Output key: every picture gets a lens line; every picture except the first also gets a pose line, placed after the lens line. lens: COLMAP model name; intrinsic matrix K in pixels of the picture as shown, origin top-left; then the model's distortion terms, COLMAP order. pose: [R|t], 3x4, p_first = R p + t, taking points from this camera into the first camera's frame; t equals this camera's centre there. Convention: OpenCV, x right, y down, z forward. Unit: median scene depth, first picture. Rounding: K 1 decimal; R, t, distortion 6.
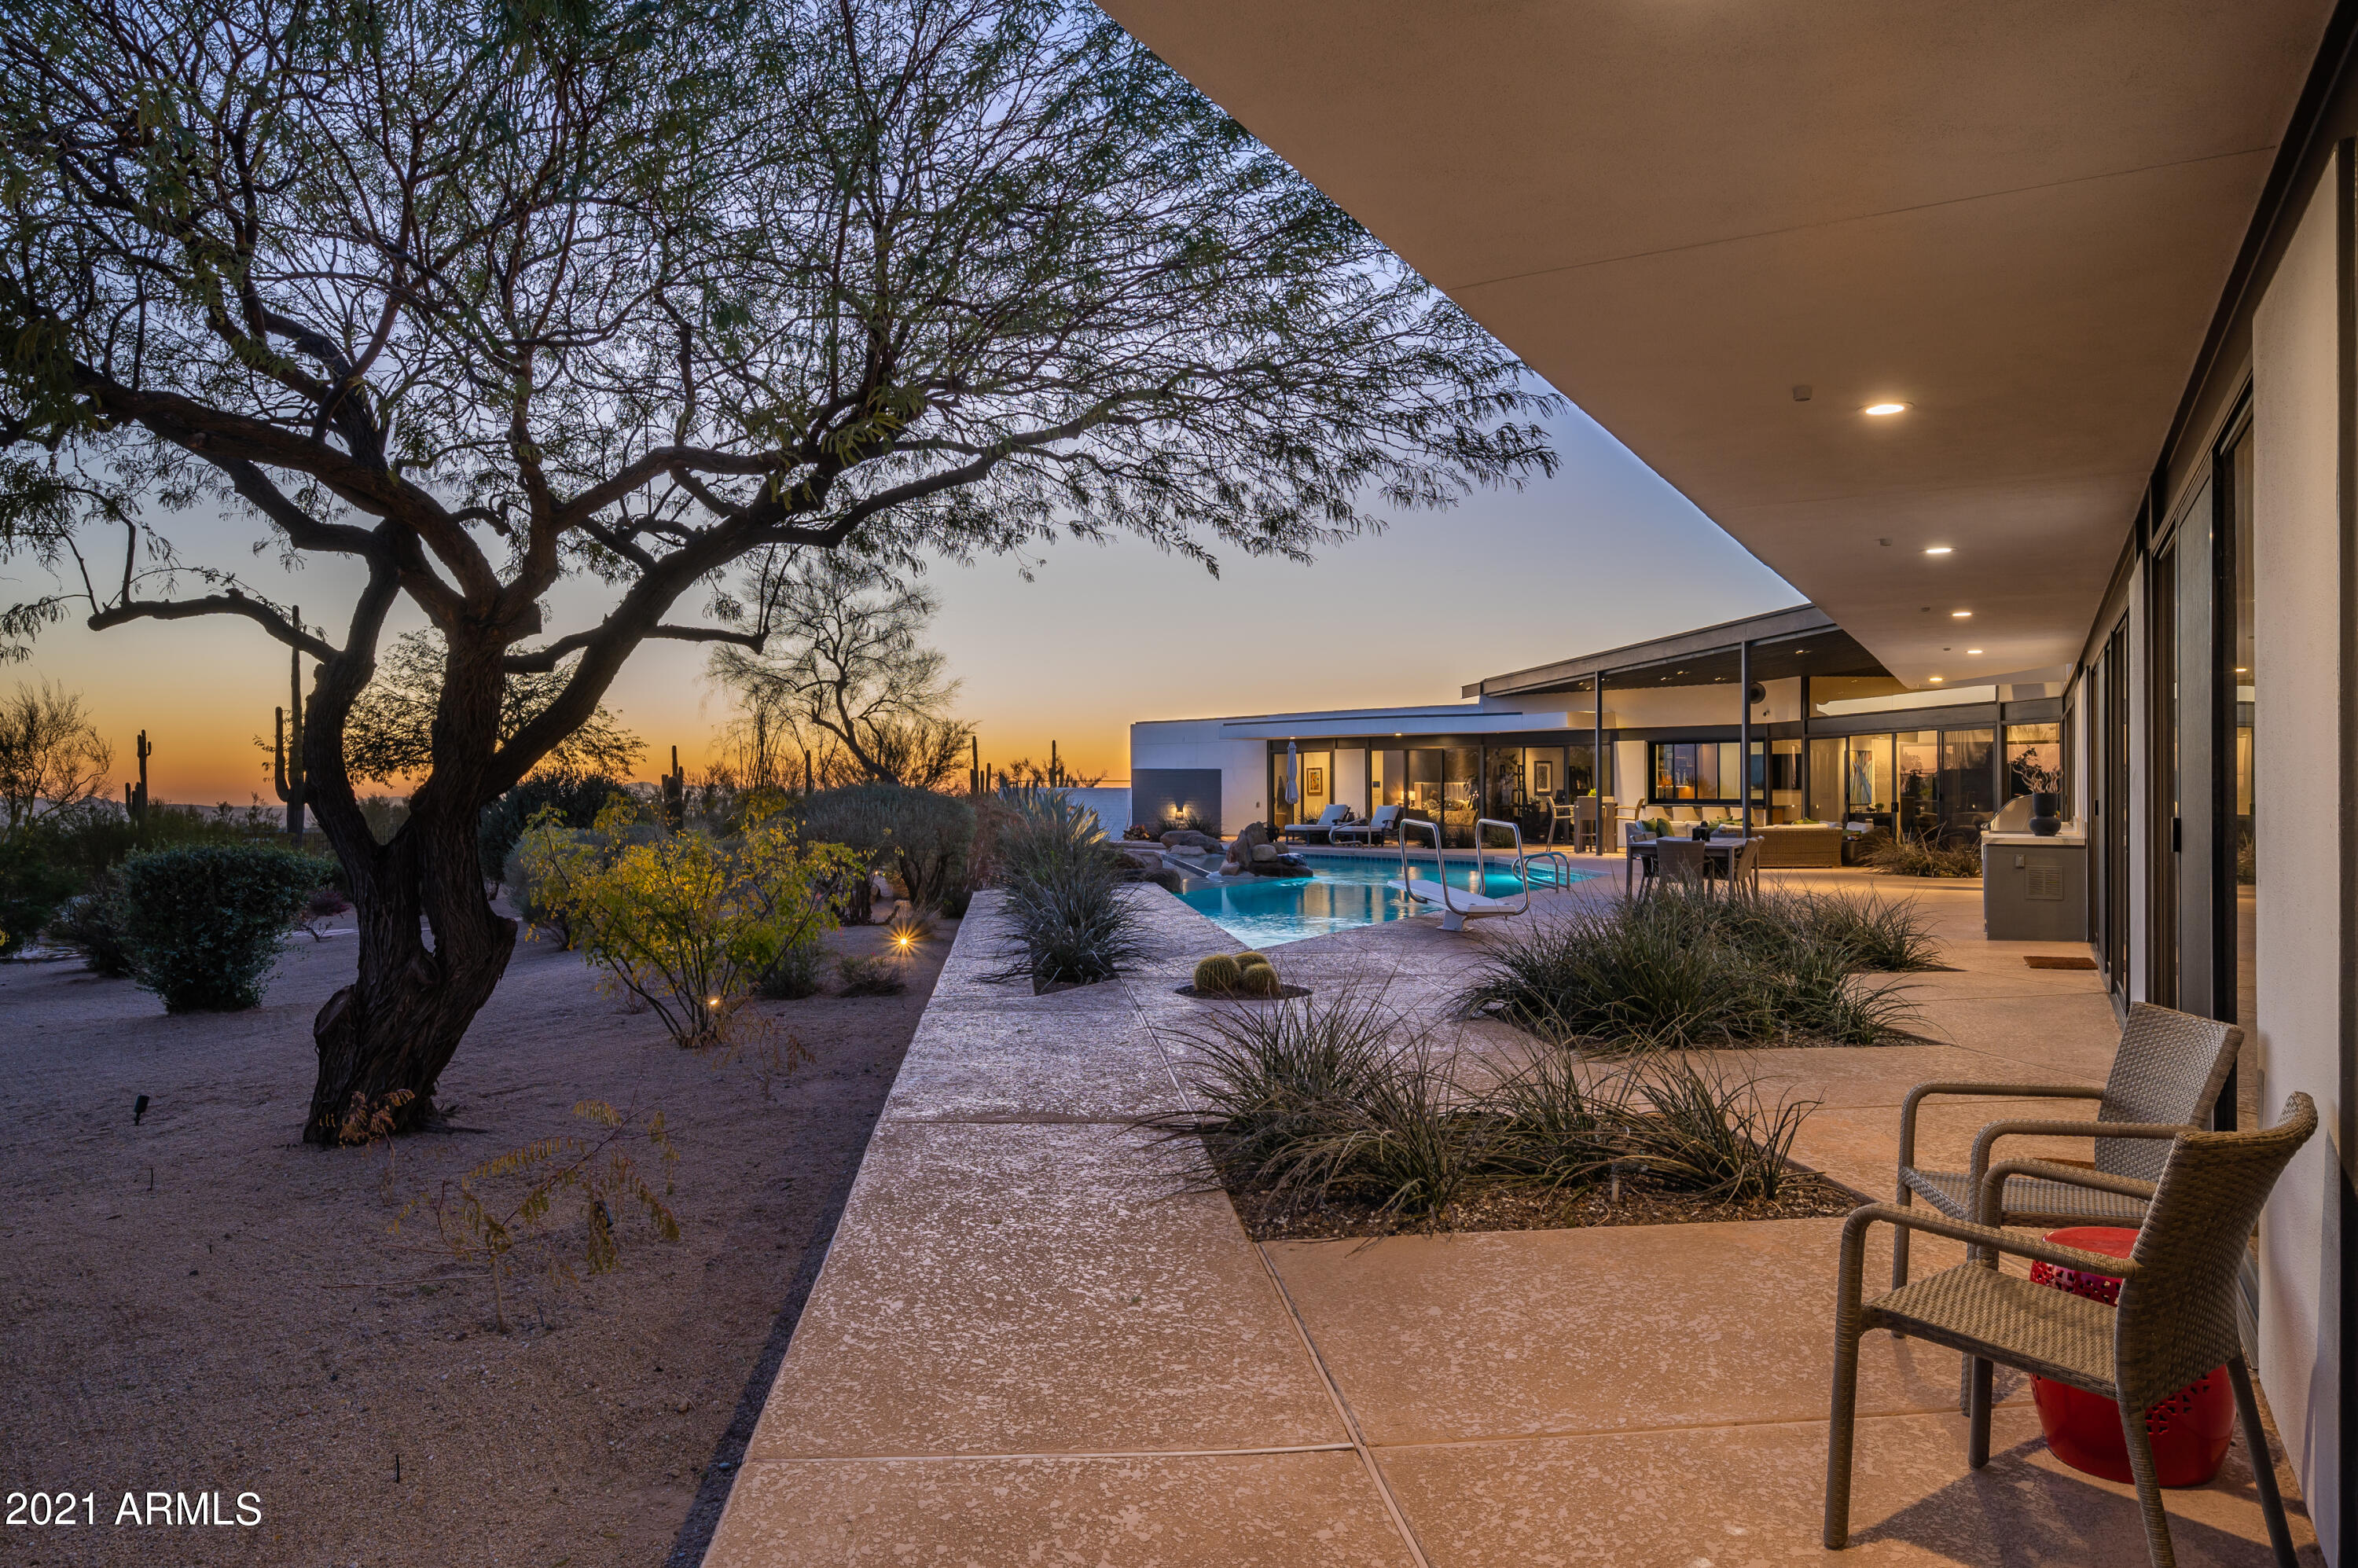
lens RADIAL K [[1514.7, 0, 1167.8], [0, 1514.7, 780.5], [0, 0, 1]] dist [-0.001400, -0.000030]
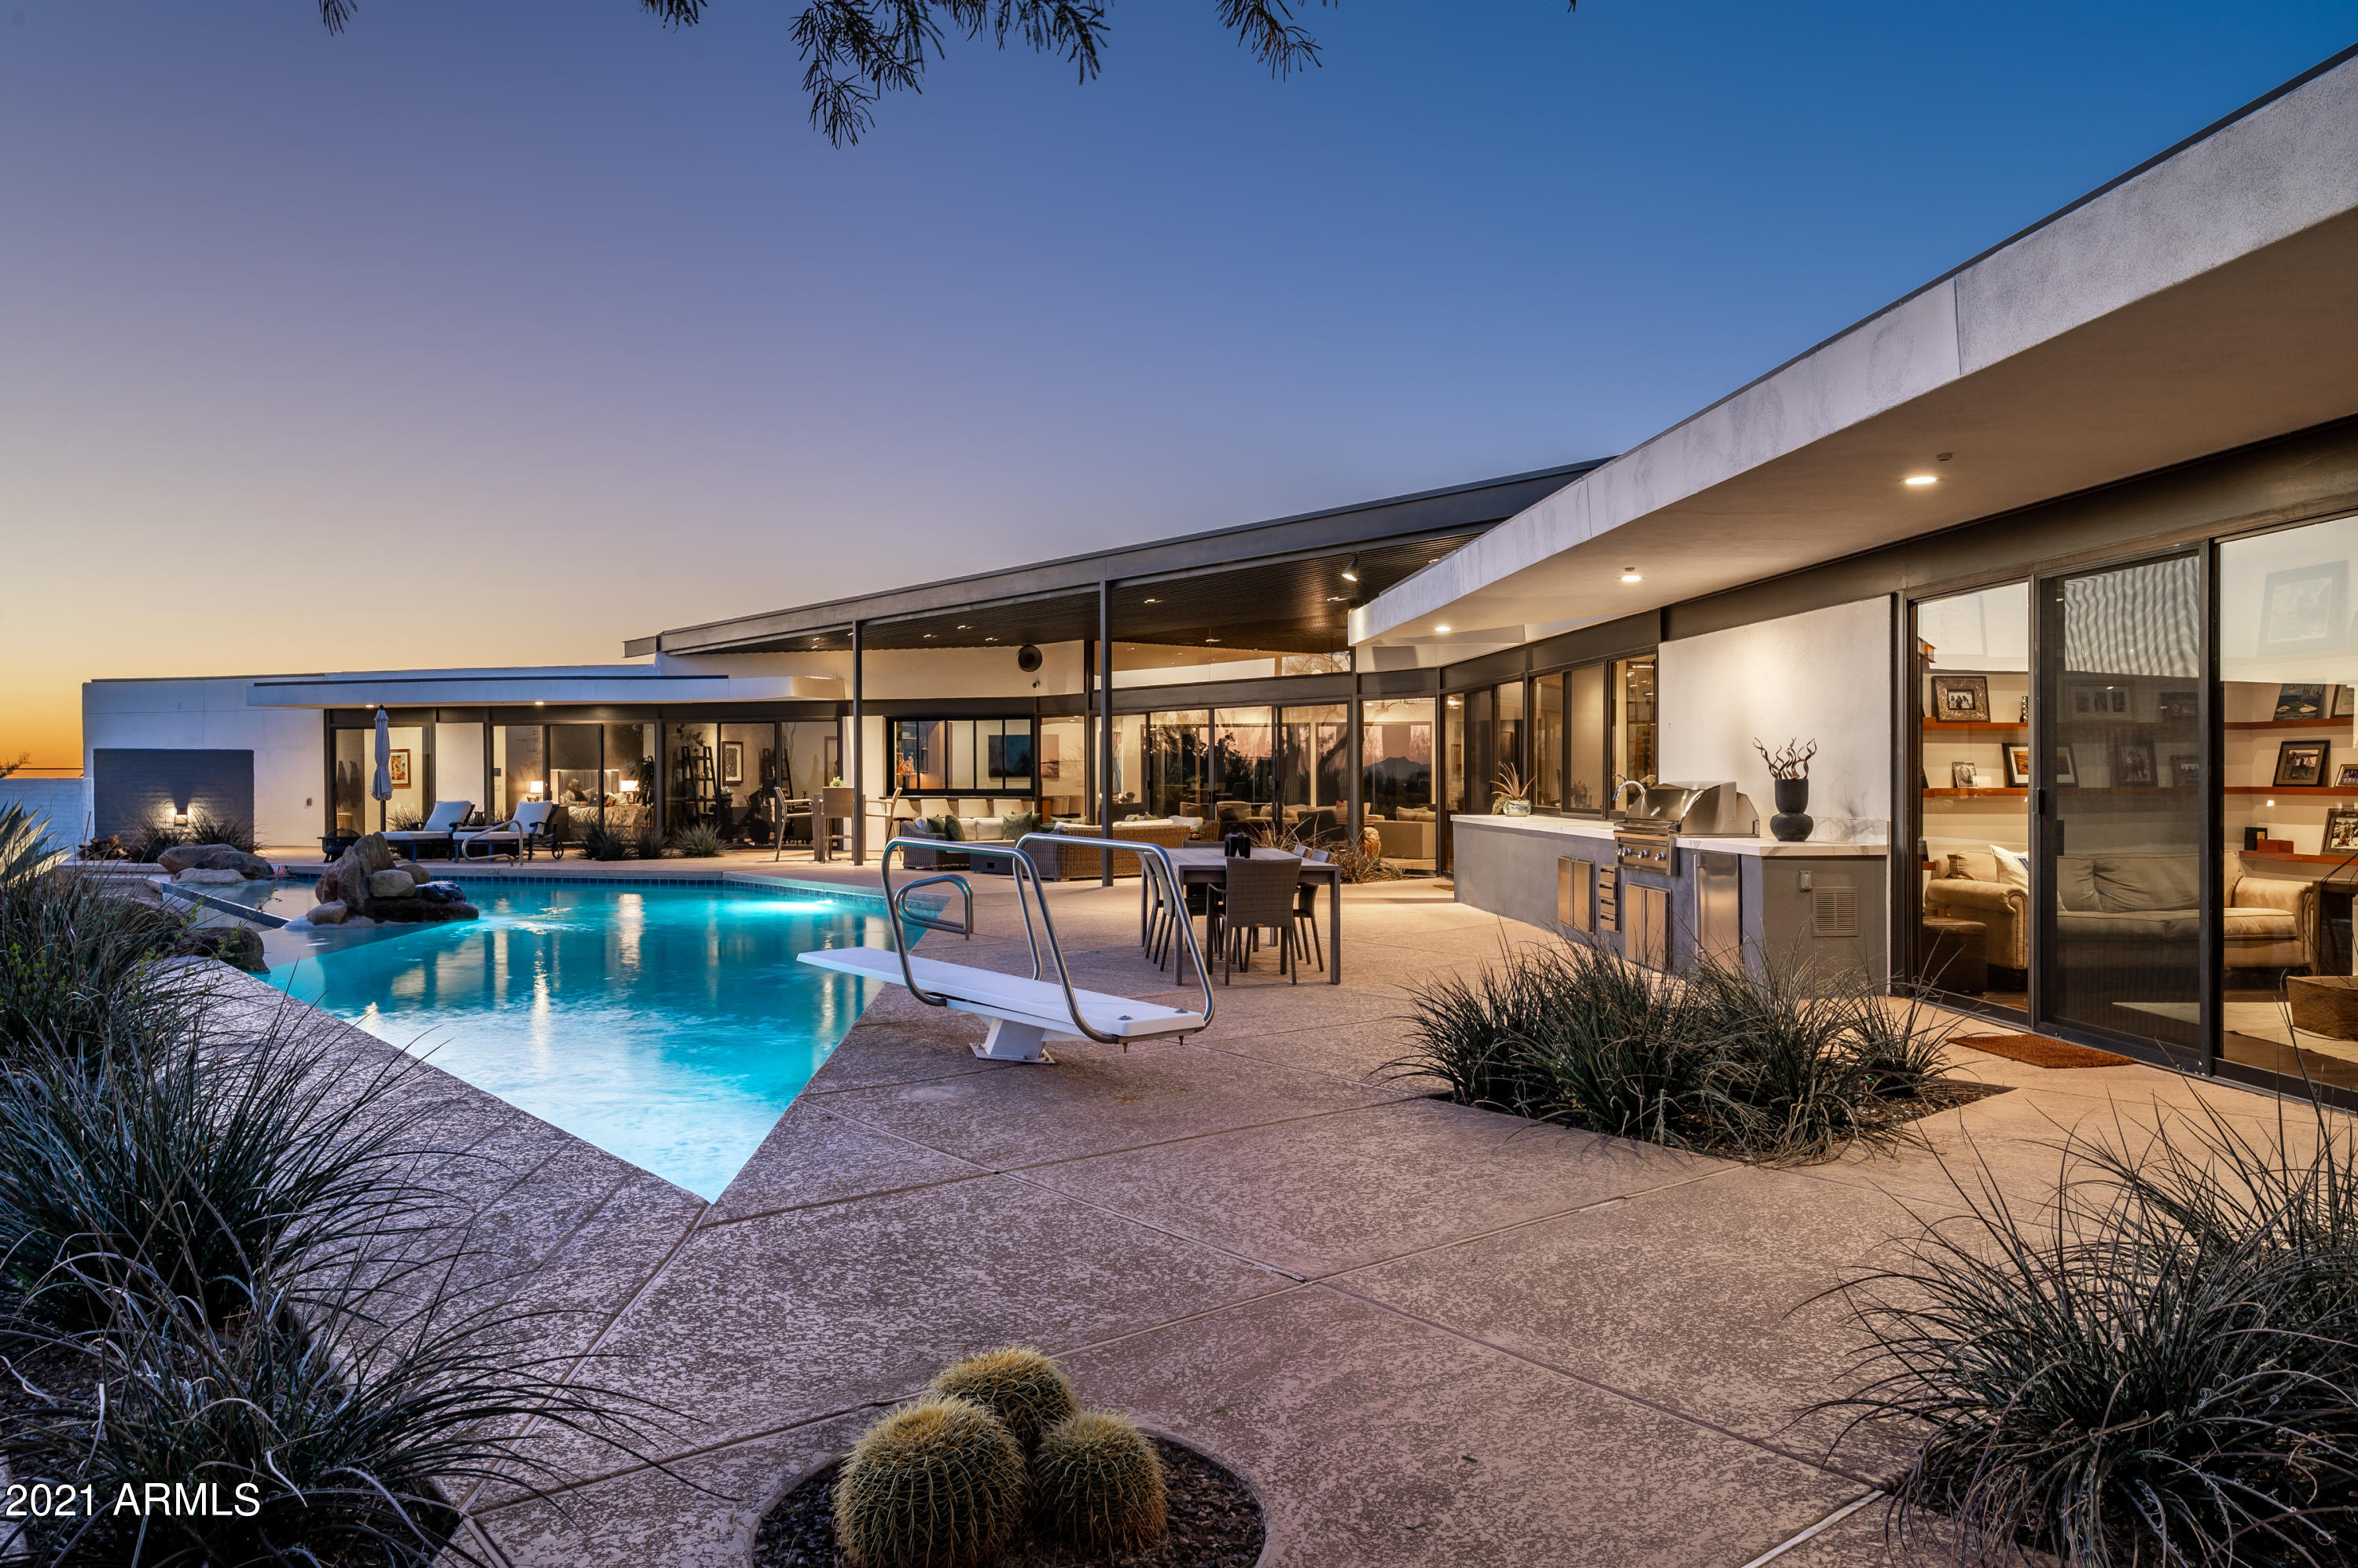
lens RADIAL K [[1595.1, 0, 1162.6], [0, 1595.1, 769.2], [0, 0, 1]] dist [0.002099, 0.000926]
pose [[0.832302, -0.000777, 0.554322, -0.024510], [0.000557, 1.000000, 0.000566, 0.001175], [-0.554322, -0.000163, 0.832302, 0.211914]]
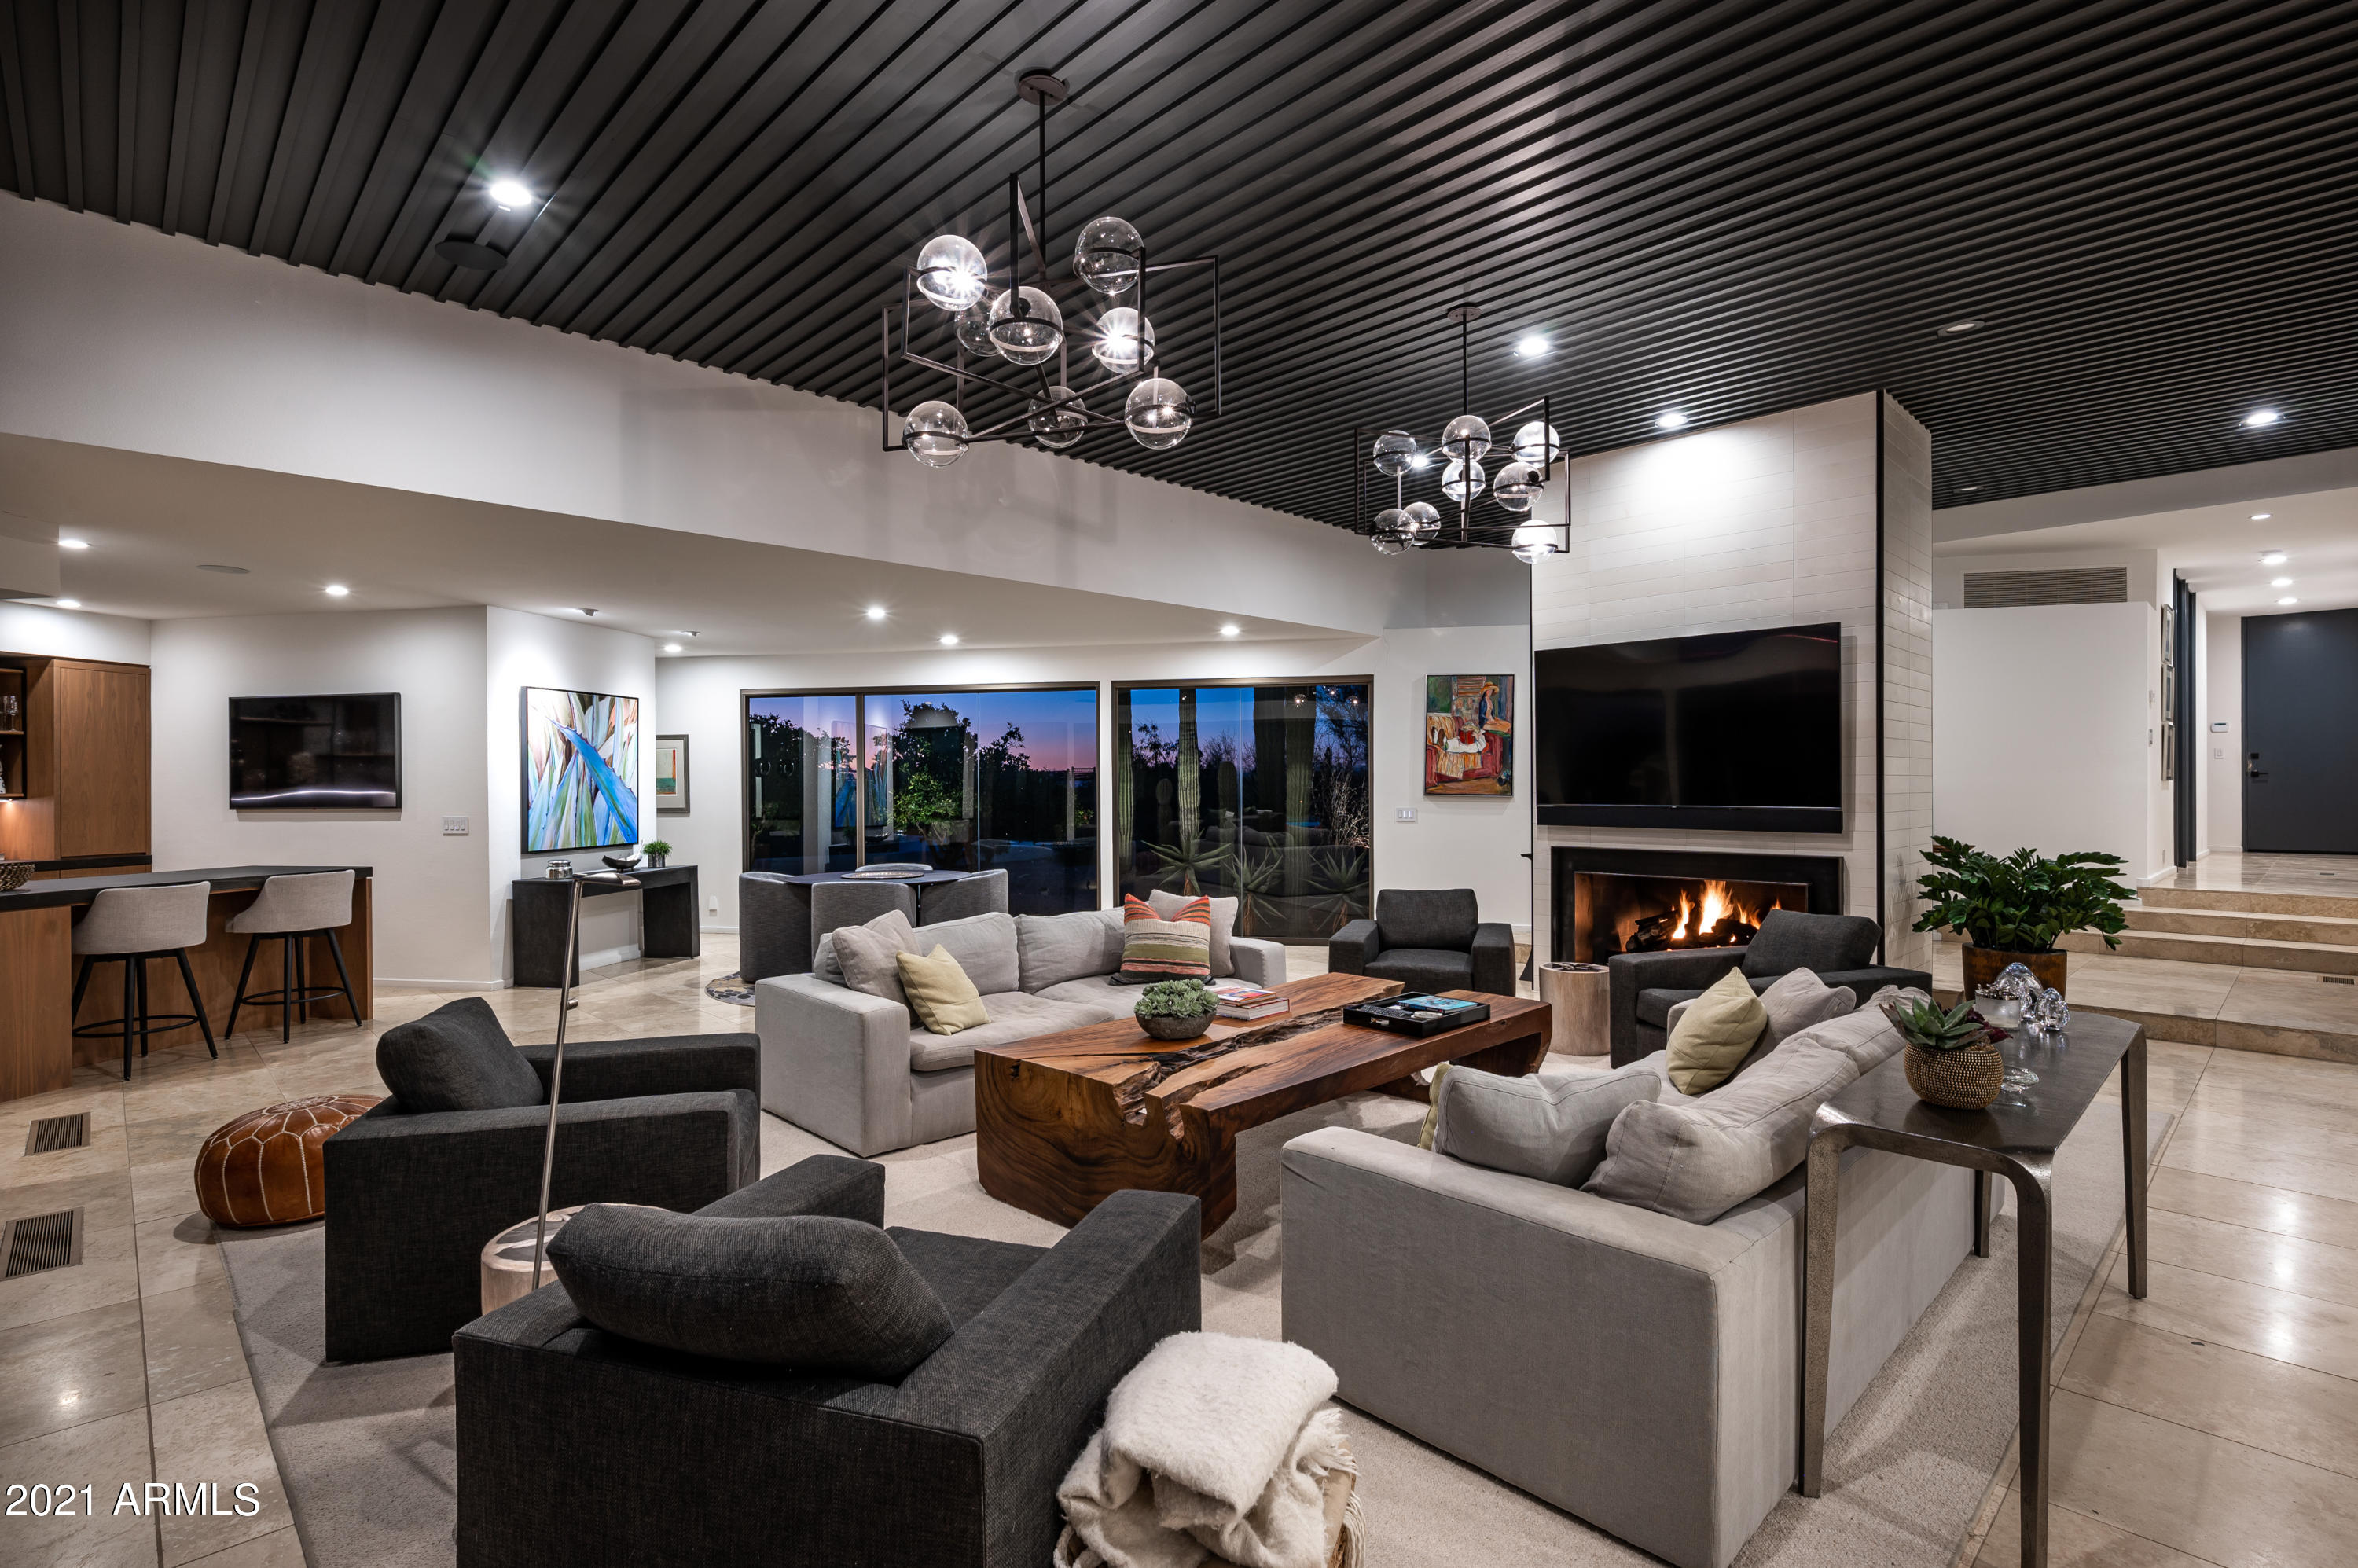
lens RADIAL K [[1122.7, 0, 1178.8], [0, 1122.7, 780.3], [0, 0, 1]] dist [0.003876, 0.000724]
pose [[0.781894, -0.002292, 0.623407, 0.383614], [0.003460, 0.999994, -0.000663, 0.000892], [-0.623402, 0.002675, 0.781897, 0.682741]]
